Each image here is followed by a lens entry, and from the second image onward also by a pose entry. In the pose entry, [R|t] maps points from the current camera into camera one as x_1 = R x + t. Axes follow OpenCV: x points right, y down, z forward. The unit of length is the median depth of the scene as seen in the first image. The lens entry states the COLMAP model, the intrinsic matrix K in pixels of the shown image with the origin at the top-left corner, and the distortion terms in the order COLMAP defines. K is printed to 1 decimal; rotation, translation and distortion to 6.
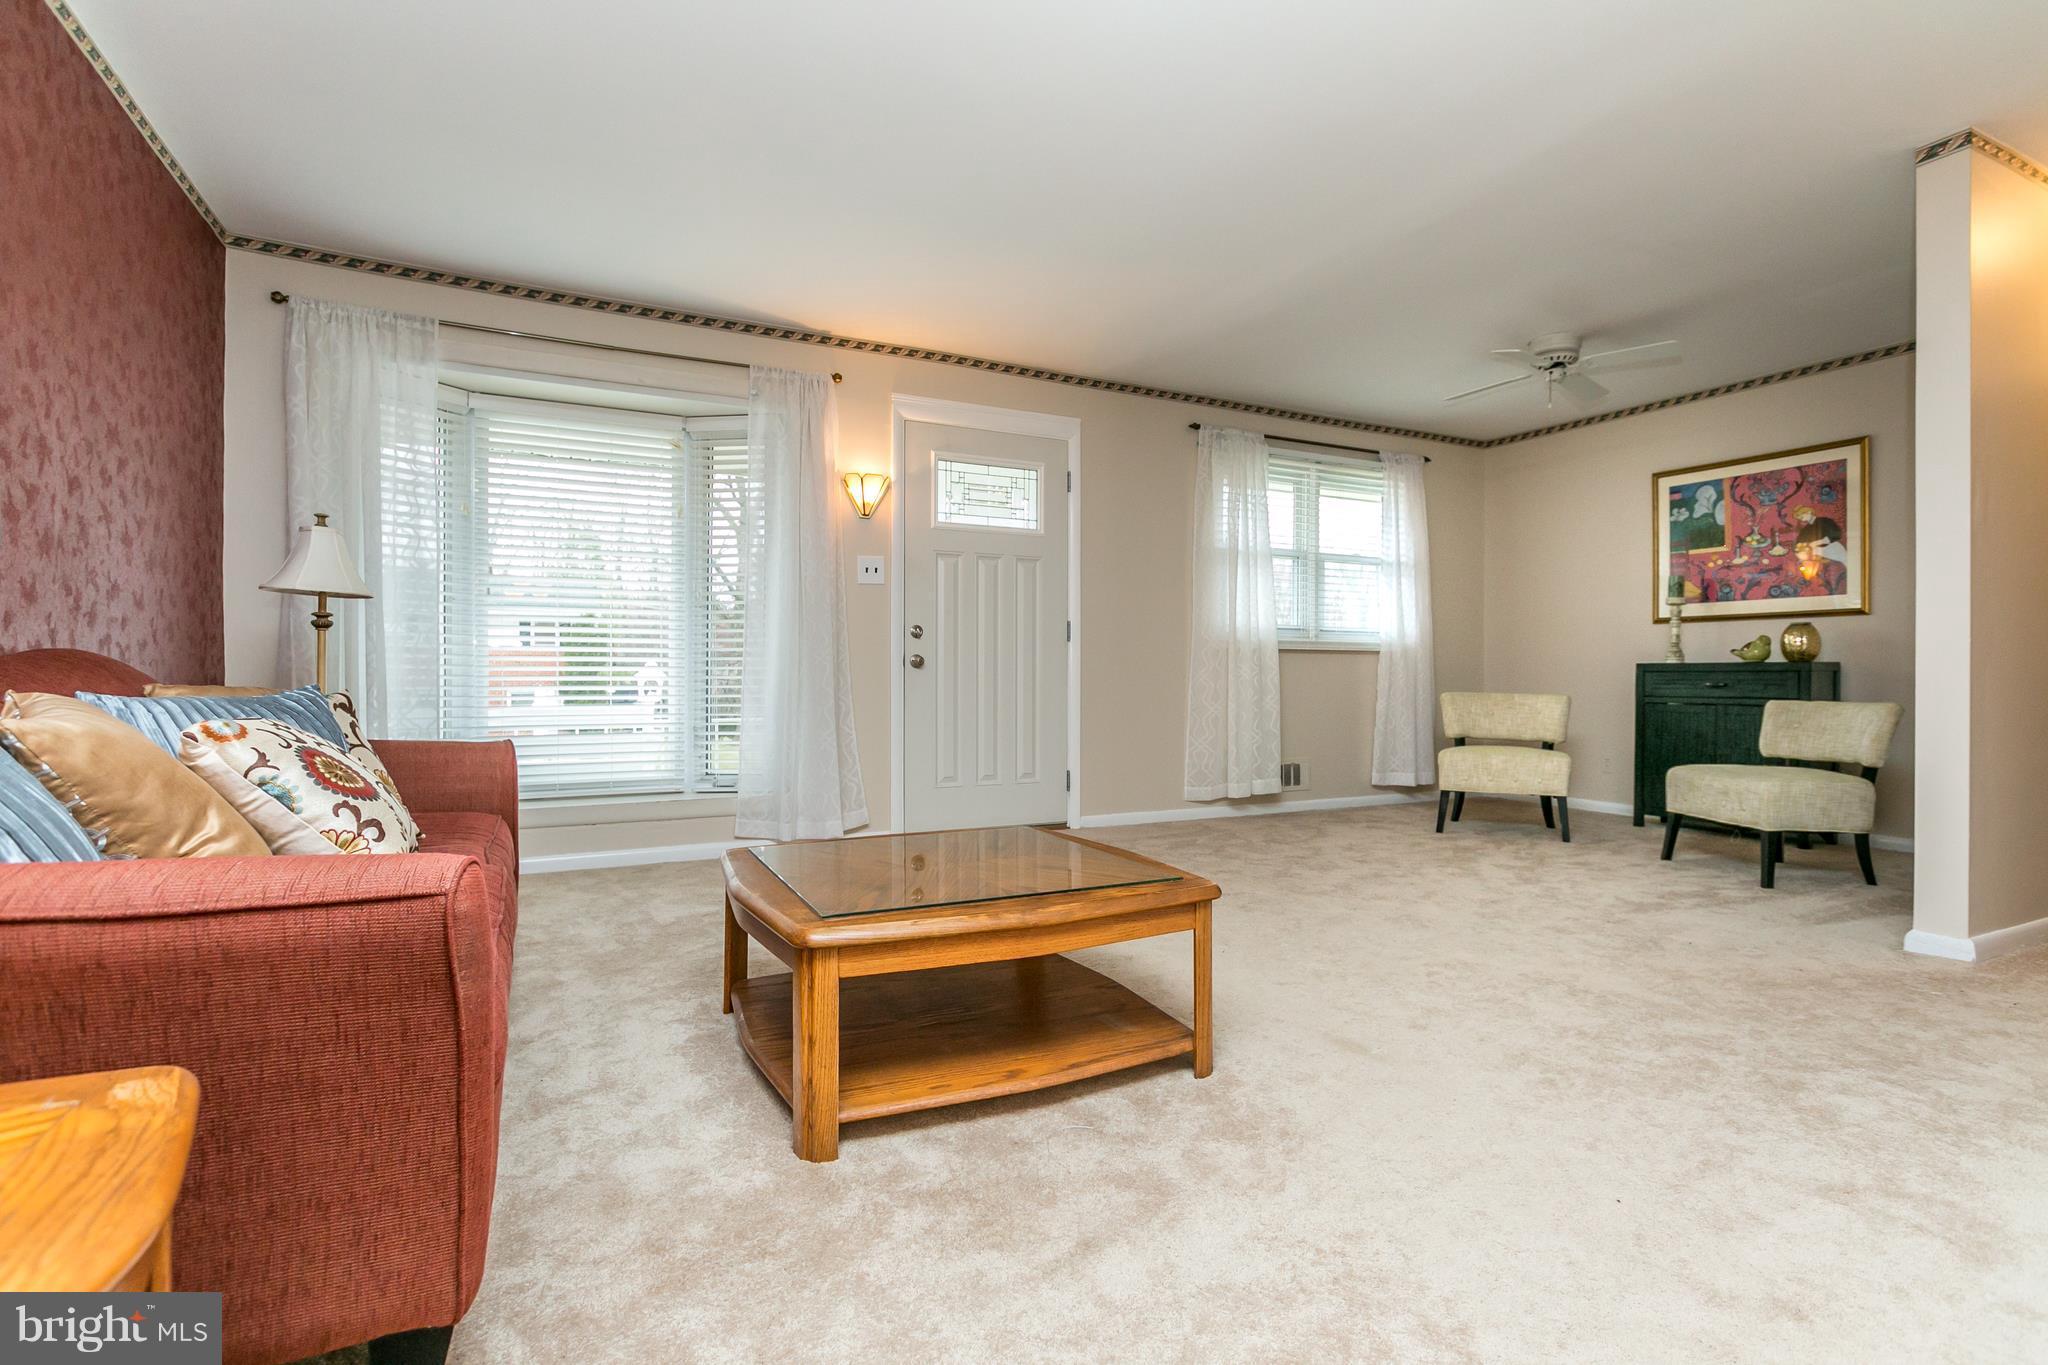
lens RADIAL K [[1008.6, 0, 1024.2], [0, 1008.6, 677.7], [0, 0, 1]] dist [-0.003005, -0.000052]
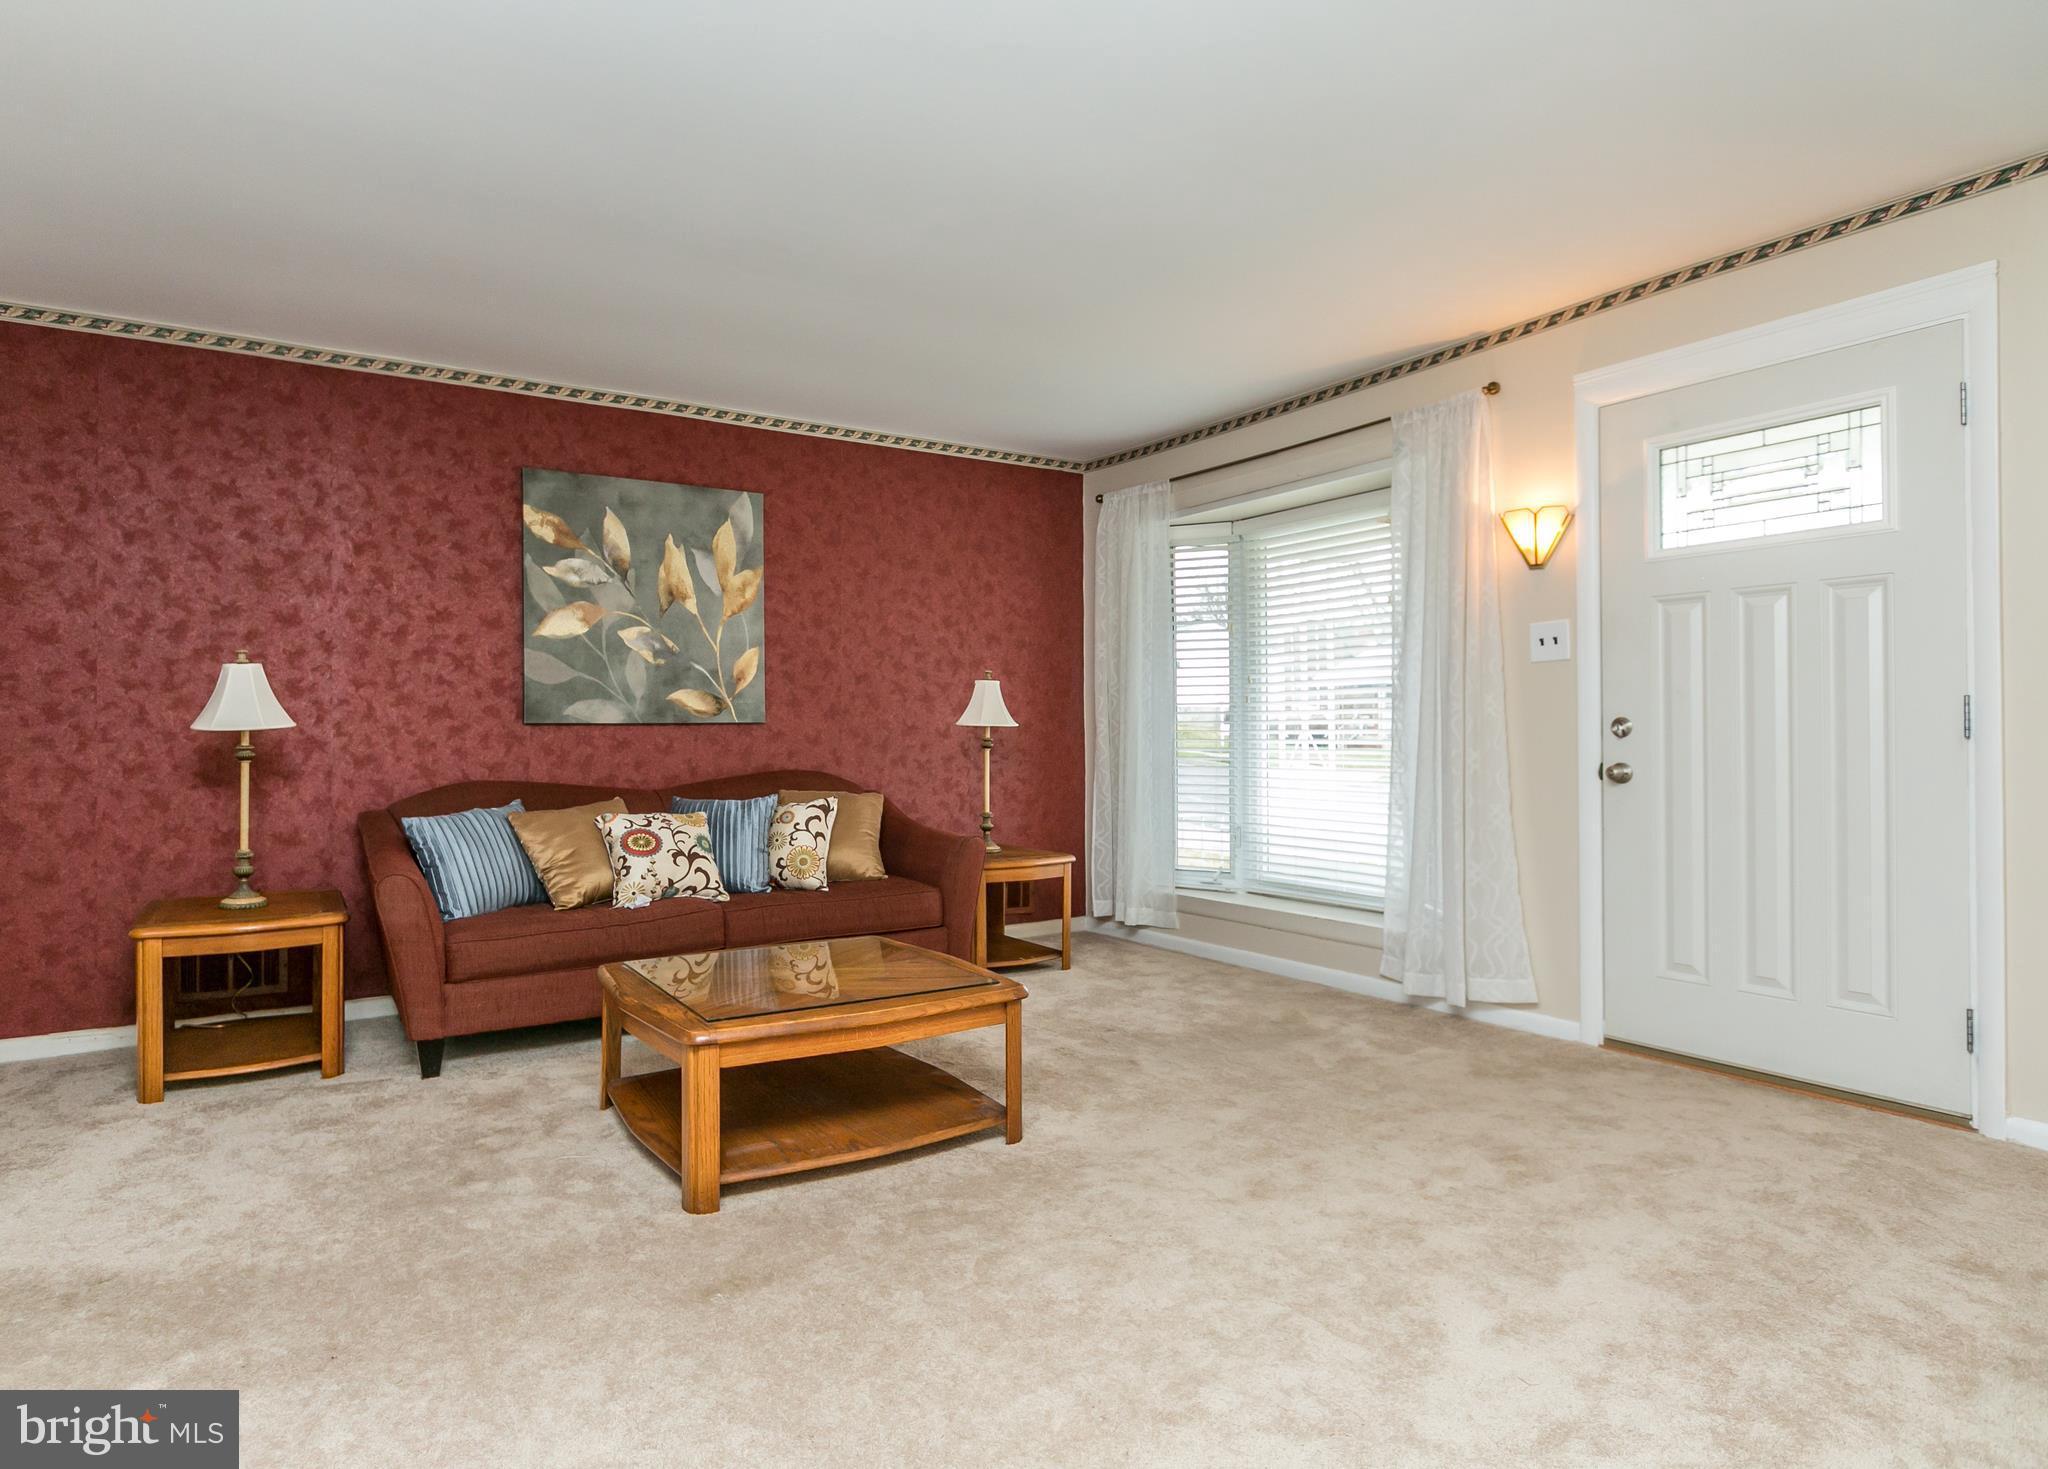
lens RADIAL K [[1114.7, 0, 1005.6], [0, 1114.7, 729.8], [0, 0, 1]] dist [0.000708, 0.000388]
pose [[0.088859, 0.001045, -0.996044, 0.554453], [0.002964, 0.999995, 0.001313, -0.044481], [0.996040, -0.003069, 0.088856, 0.524903]]
